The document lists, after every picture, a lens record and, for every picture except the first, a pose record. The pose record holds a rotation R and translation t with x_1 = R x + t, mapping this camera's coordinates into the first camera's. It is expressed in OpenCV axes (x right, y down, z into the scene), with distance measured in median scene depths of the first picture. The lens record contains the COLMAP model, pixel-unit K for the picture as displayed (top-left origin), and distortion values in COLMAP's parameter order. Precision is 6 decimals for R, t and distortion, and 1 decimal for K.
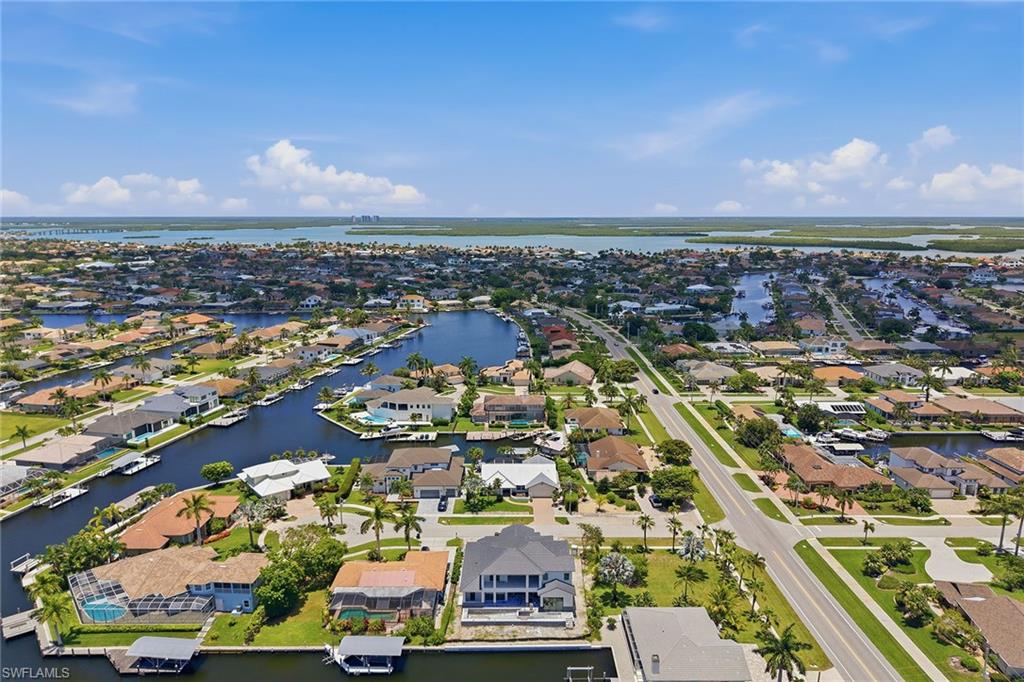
lens RADIAL K [[691.0, 0, 517.9], [0, 691.0, 358.8], [0, 0, 1]] dist [0.046259, -0.056859]
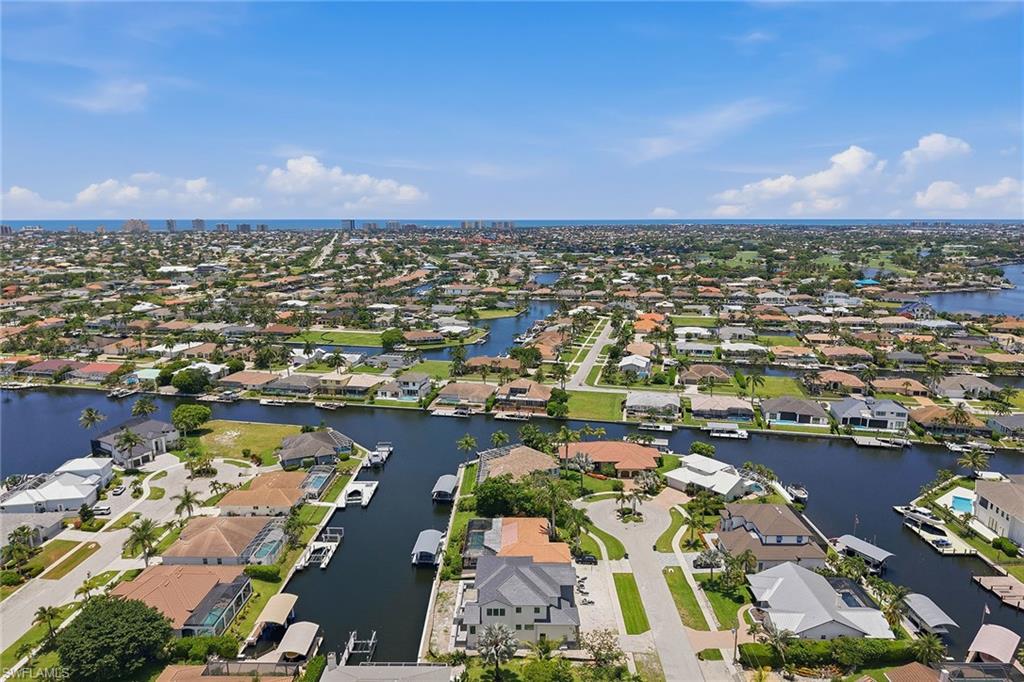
lens RADIAL K [[680.9, 0, 512.0], [0, 680.9, 341.0], [0, 0, 1]] dist [0.052512, -0.067487]
pose [[-0.026312, 0.175767, -0.984080, 0.627276], [-0.200771, 0.963433, 0.177447, -0.142068], [0.979285, 0.202244, 0.009939, 0.656758]]
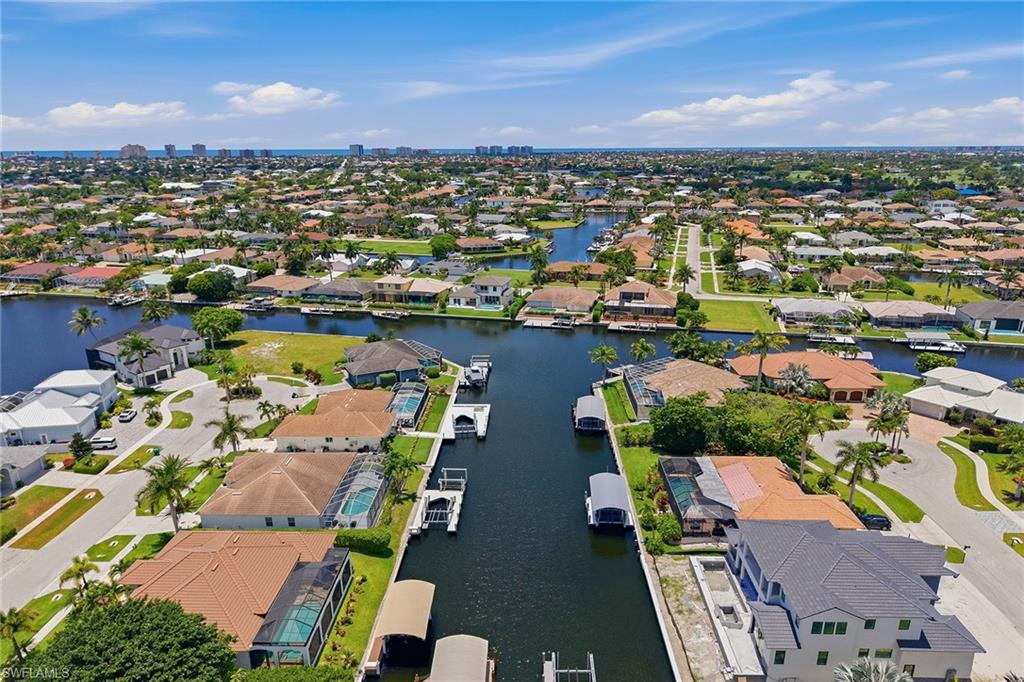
lens RADIAL K [[691.0, 0, 517.9], [0, 691.0, 358.8], [0, 0, 1]] dist [0.046259, -0.056859]
pose [[-0.034364, 0.288908, -0.956740, 0.347767], [-0.200050, 0.935943, 0.289813, 0.018972], [0.979183, 0.201355, 0.025634, 0.511815]]
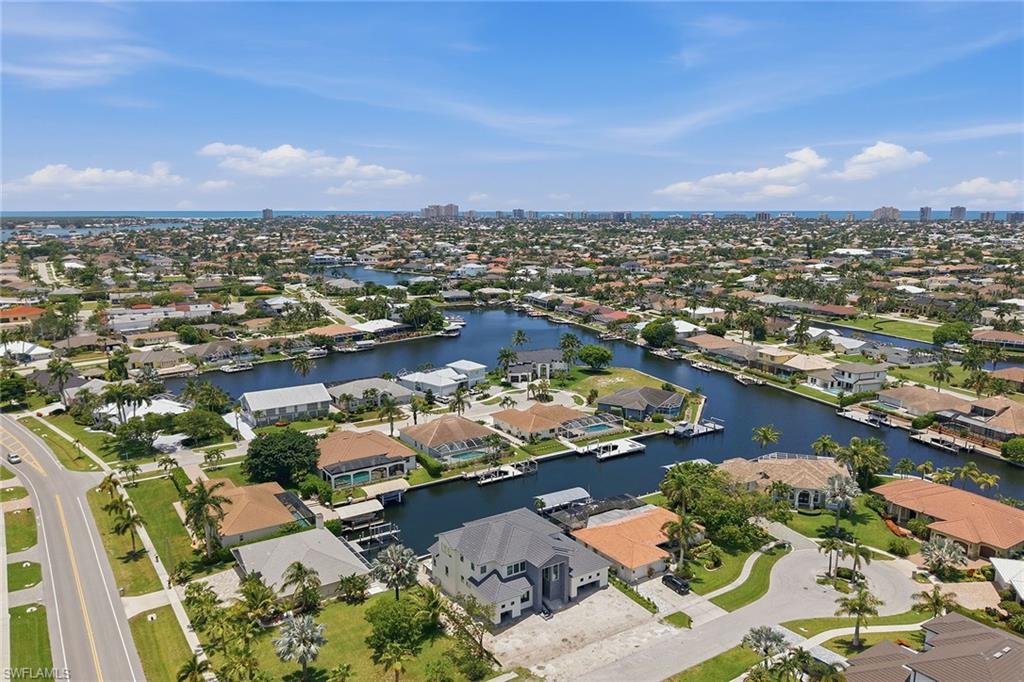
lens RADIAL K [[757.4, 0, 525.1], [0, 757.4, 345.9], [0, 0, 1]] dist [0.115451, -0.181918]
pose [[-0.830067, 0.092781, -0.549891, 0.322455], [-0.120375, 0.933007, 0.339129, -0.155954], [0.544517, 0.347693, -0.763289, 1.143254]]
